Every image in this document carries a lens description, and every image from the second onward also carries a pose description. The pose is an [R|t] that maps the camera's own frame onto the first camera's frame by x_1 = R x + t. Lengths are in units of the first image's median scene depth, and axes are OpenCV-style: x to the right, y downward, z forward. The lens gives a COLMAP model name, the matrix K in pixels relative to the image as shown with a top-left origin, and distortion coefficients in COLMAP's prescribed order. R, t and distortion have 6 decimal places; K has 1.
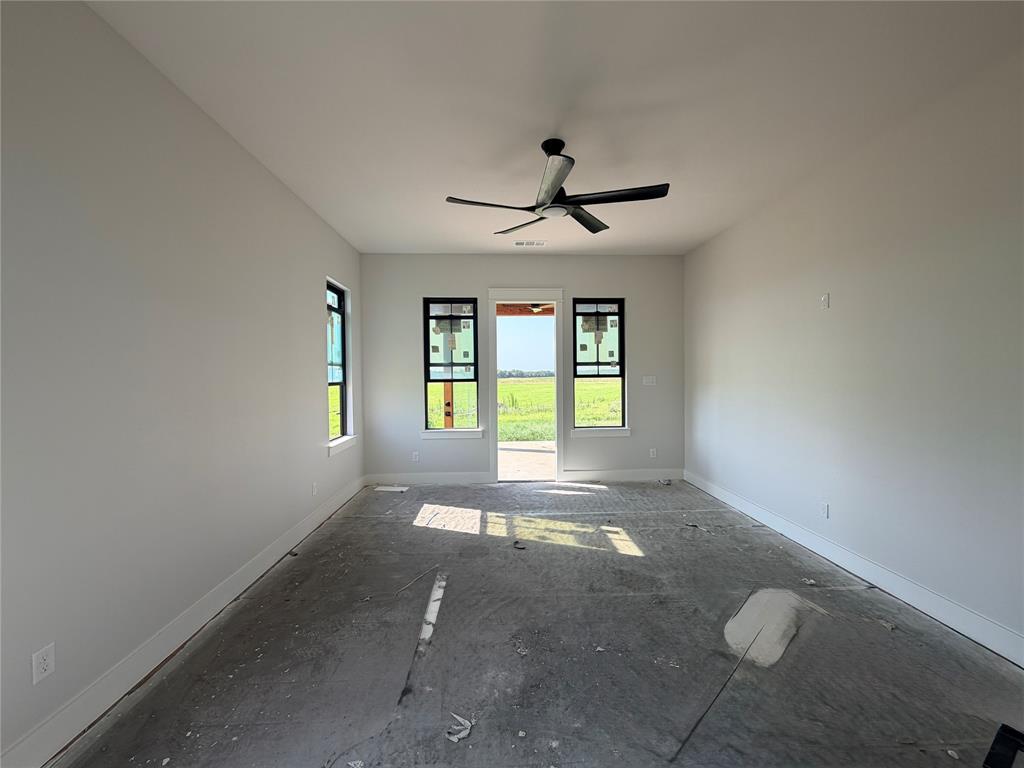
lens RADIAL K [[409.3, 0, 519.9], [0, 409.3, 382.2], [0, 0, 1]] dist [-0.003633, 0.000787]
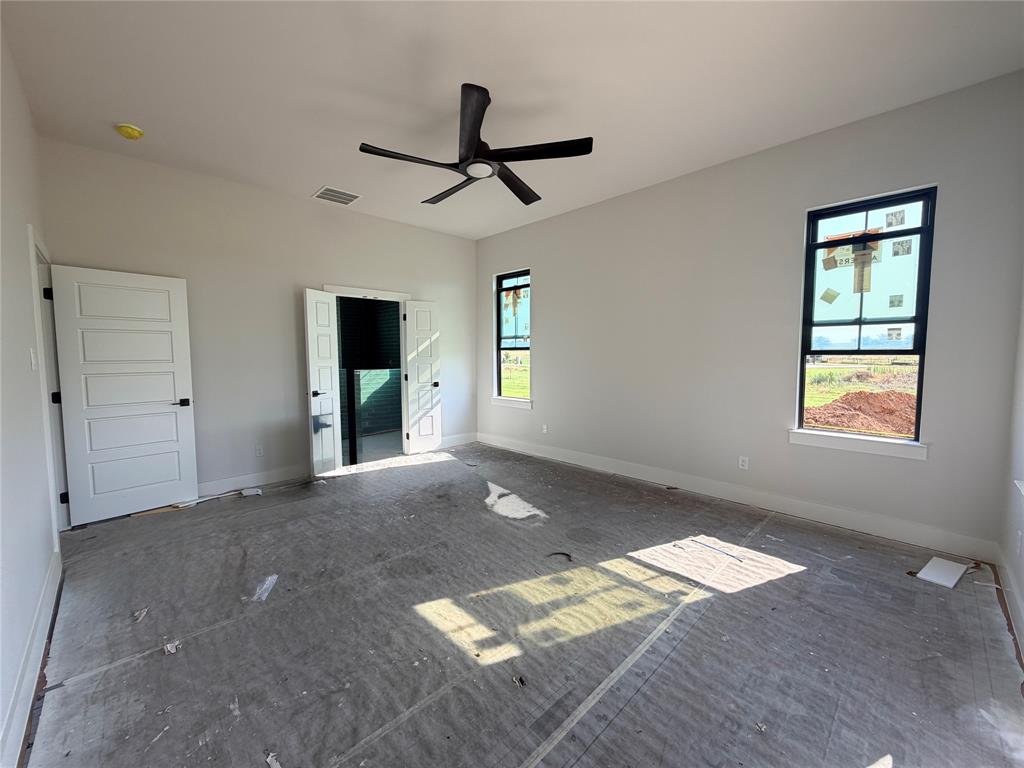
lens RADIAL K [[409.3, 0, 521.2], [0, 409.3, 378.9], [0, 0, 1]] dist [-0.003633, 0.000787]
pose [[-0.743696, 0.054082, -0.666327, 0.517532], [-0.003236, 0.996419, 0.084486, -0.015364], [0.668510, 0.064989, -0.740858, 1.371469]]
